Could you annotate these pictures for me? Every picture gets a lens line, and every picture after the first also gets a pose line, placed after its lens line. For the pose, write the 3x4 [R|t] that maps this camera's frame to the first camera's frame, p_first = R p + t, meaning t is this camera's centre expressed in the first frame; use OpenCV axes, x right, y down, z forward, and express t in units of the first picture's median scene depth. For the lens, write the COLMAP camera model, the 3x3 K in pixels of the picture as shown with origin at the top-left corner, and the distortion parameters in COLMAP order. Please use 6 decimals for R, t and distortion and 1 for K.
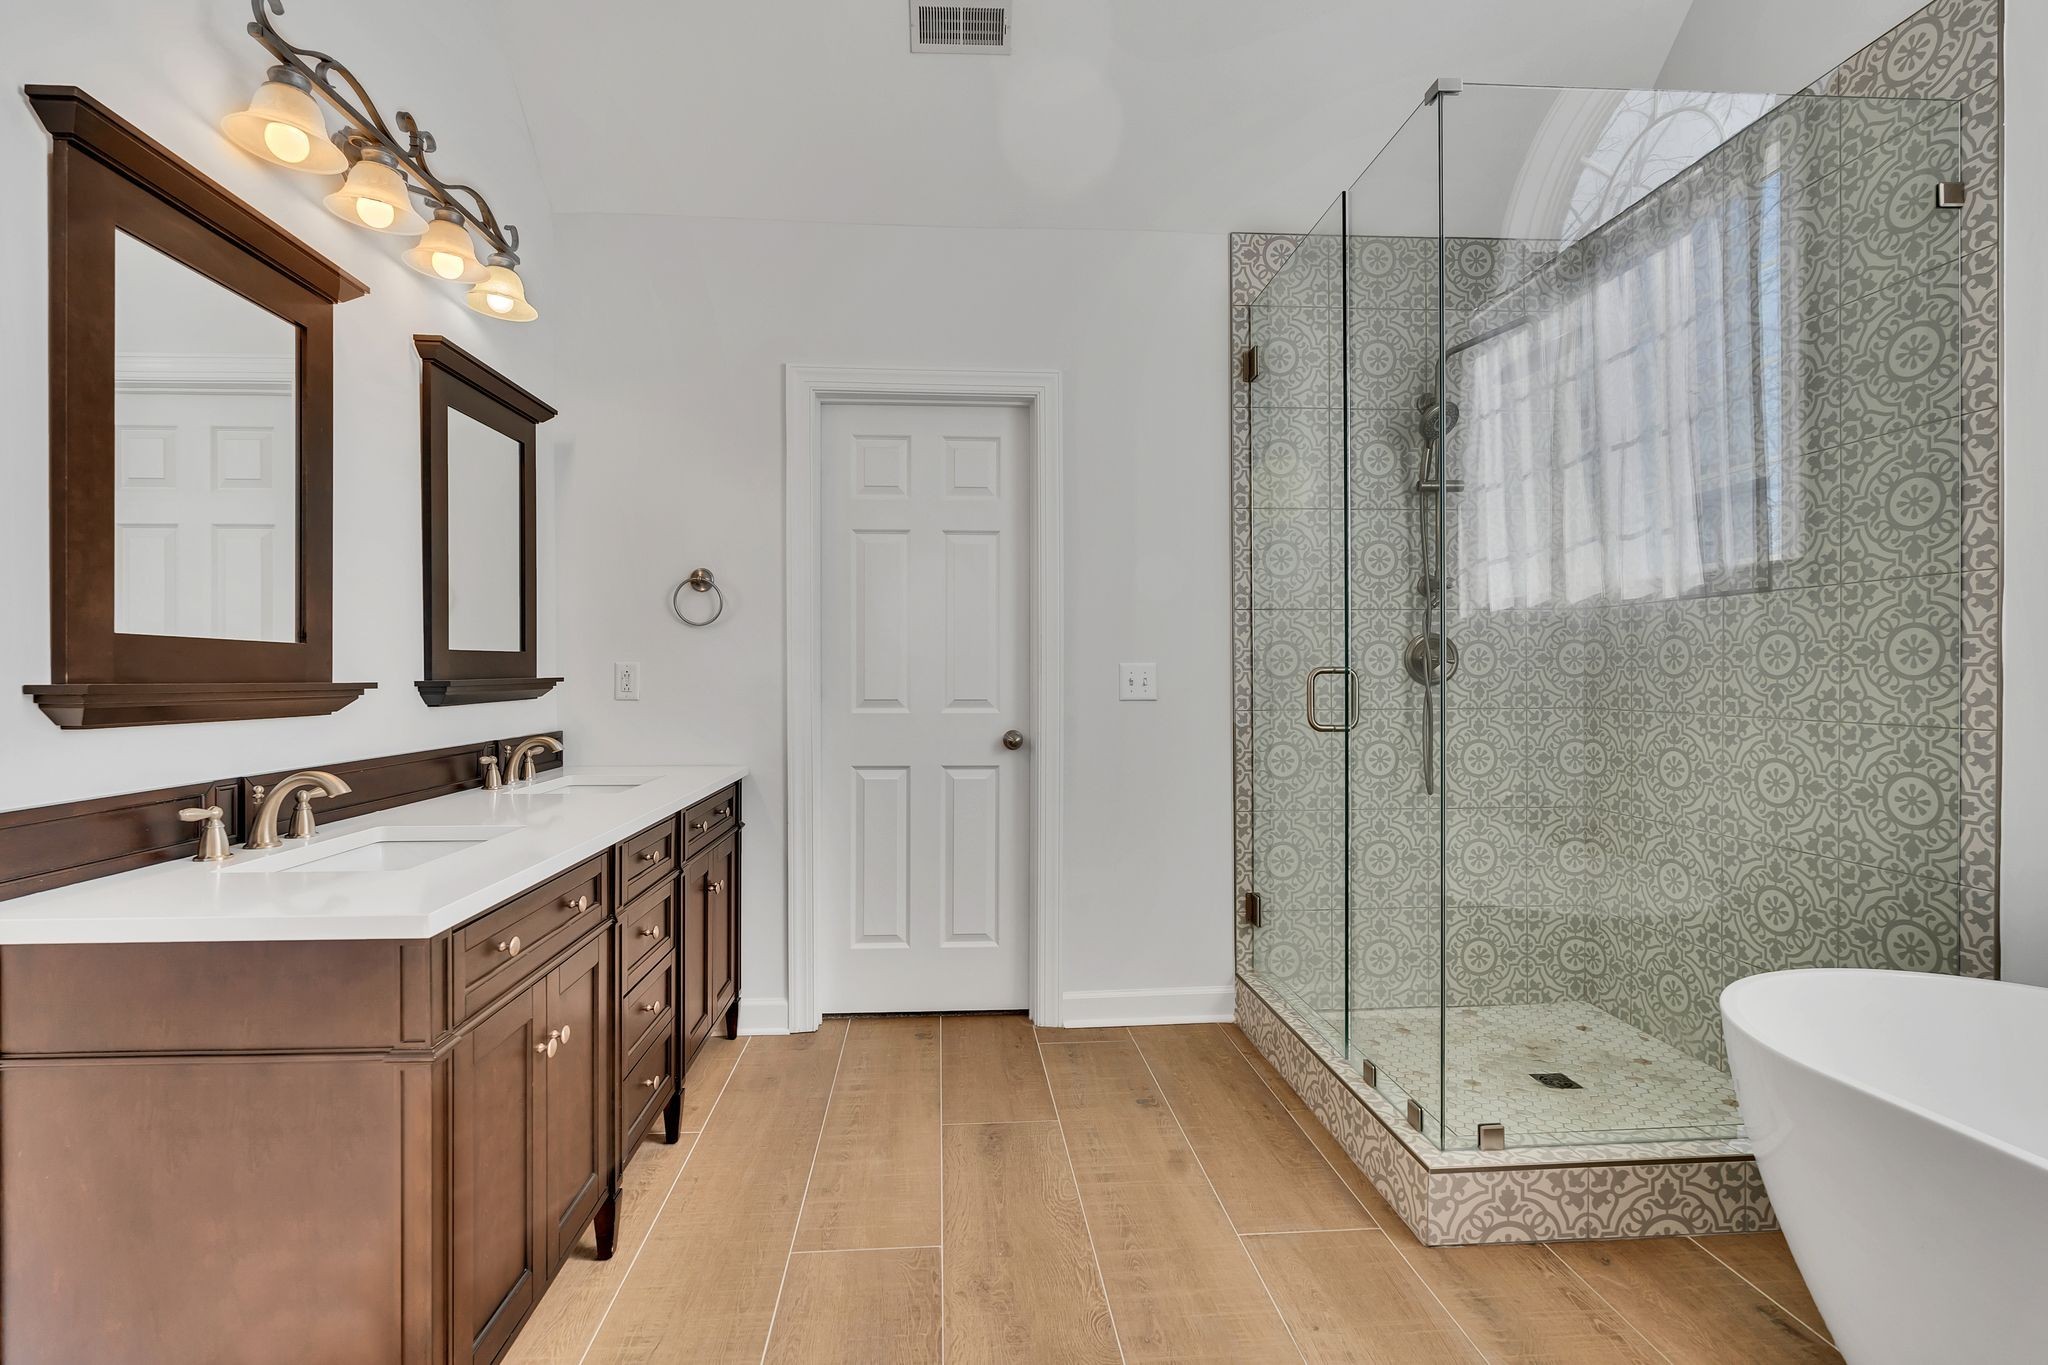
lens RADIAL K [[945.5, 0, 1040.4], [0, 945.5, 668.5], [0, 0, 1]] dist [0.002909, 0.000924]
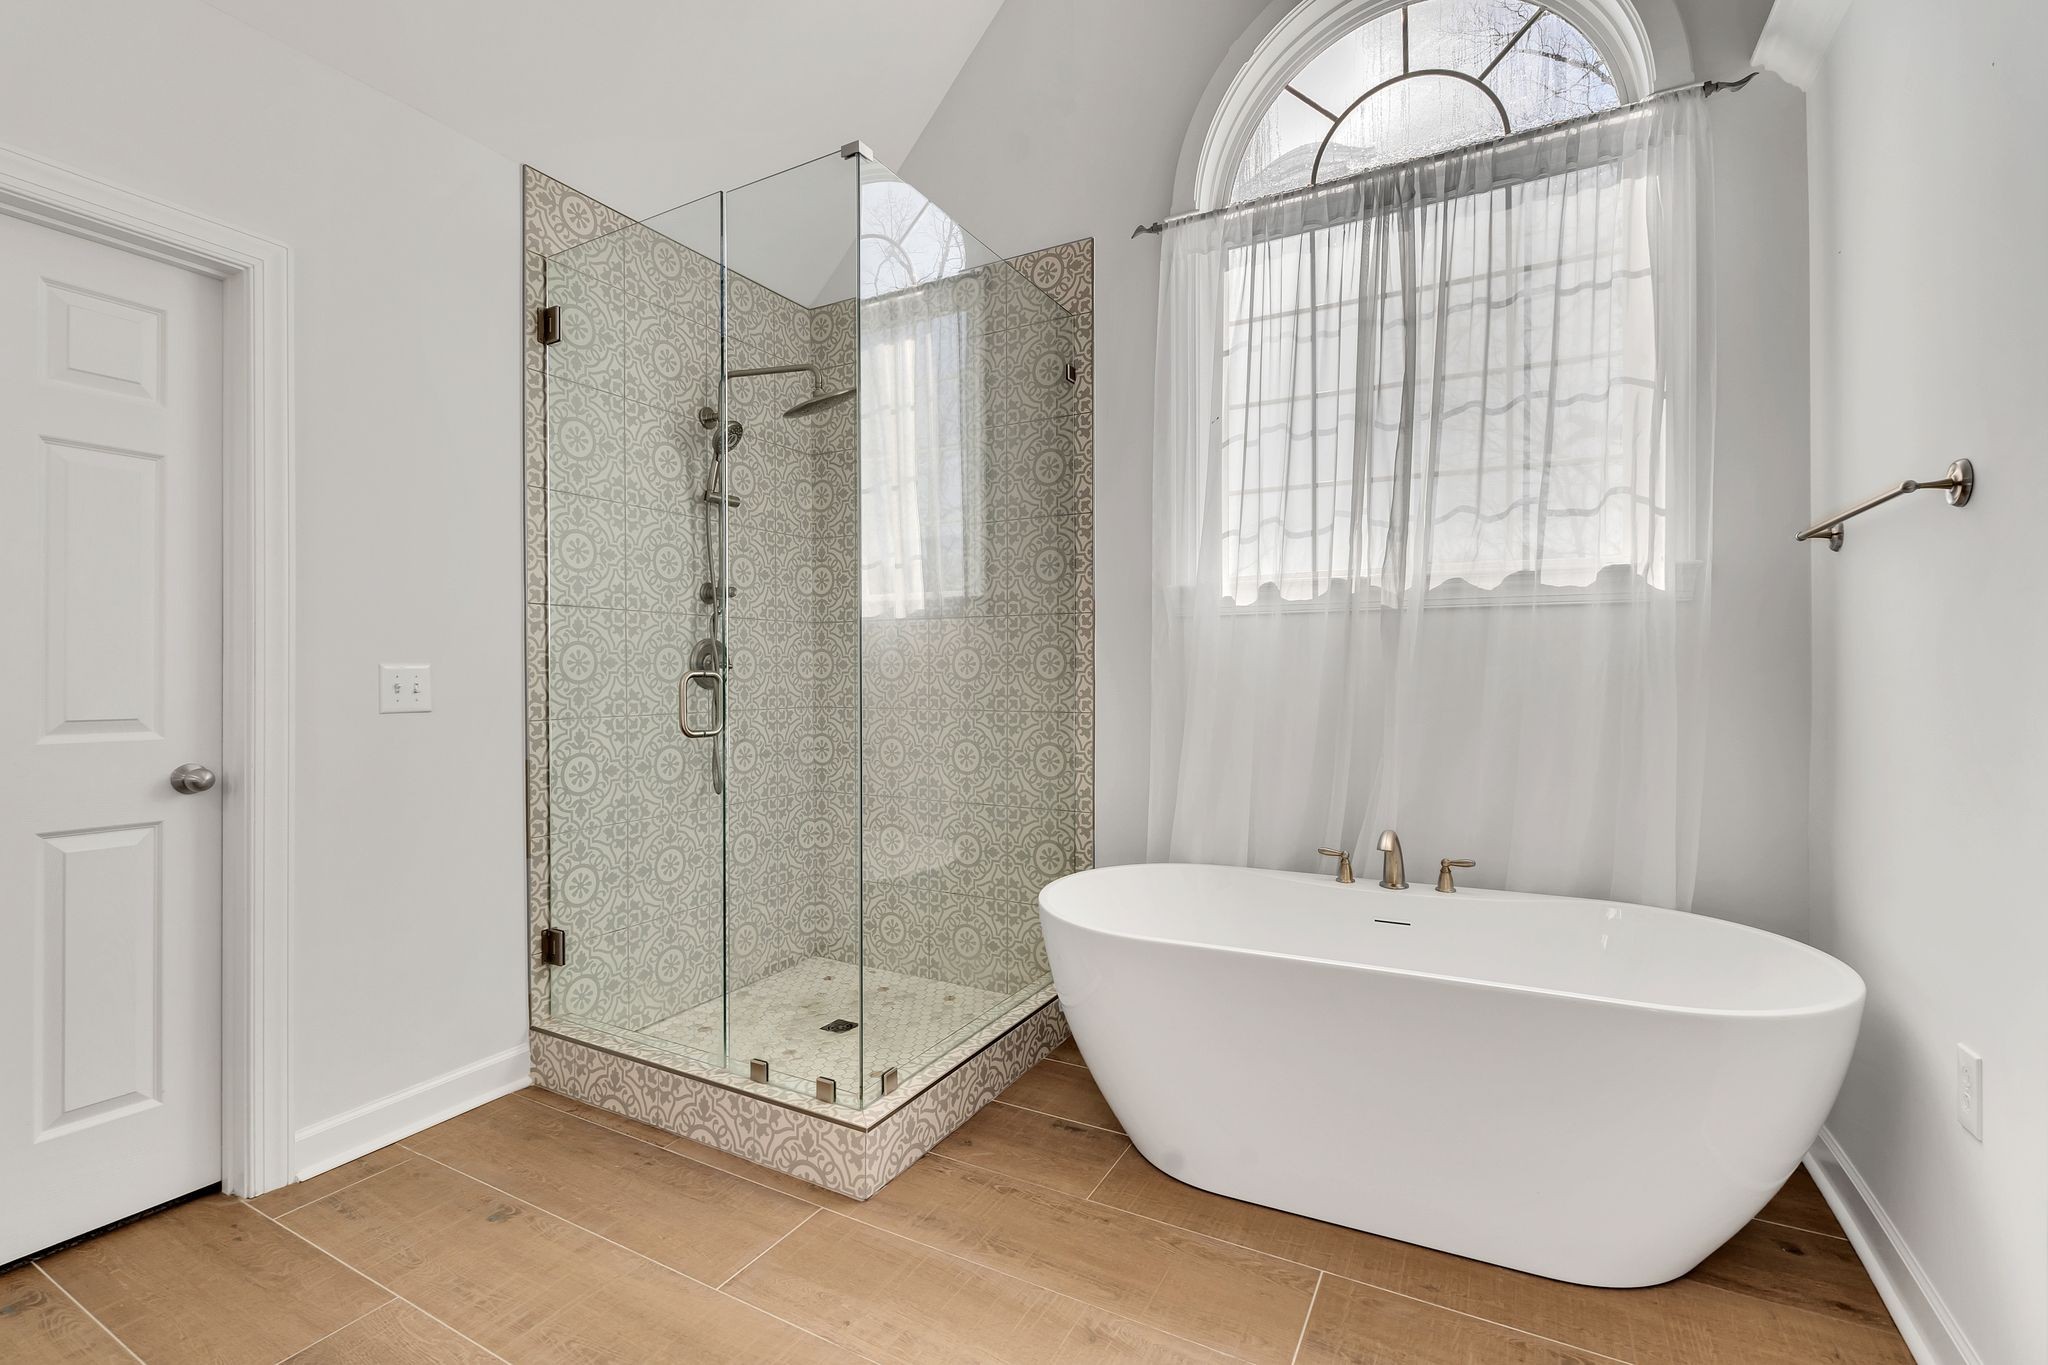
lens RADIAL K [[903.8, 0, 1022.6], [0, 903.8, 668.7], [0, 0, 1]] dist [-0.001195, 0.000081]
pose [[0.546470, 0.009253, 0.837427, -0.268574], [-0.003514, 0.999955, -0.008755, 0.003271], [-0.837471, 0.001842, 0.546479, 0.200406]]
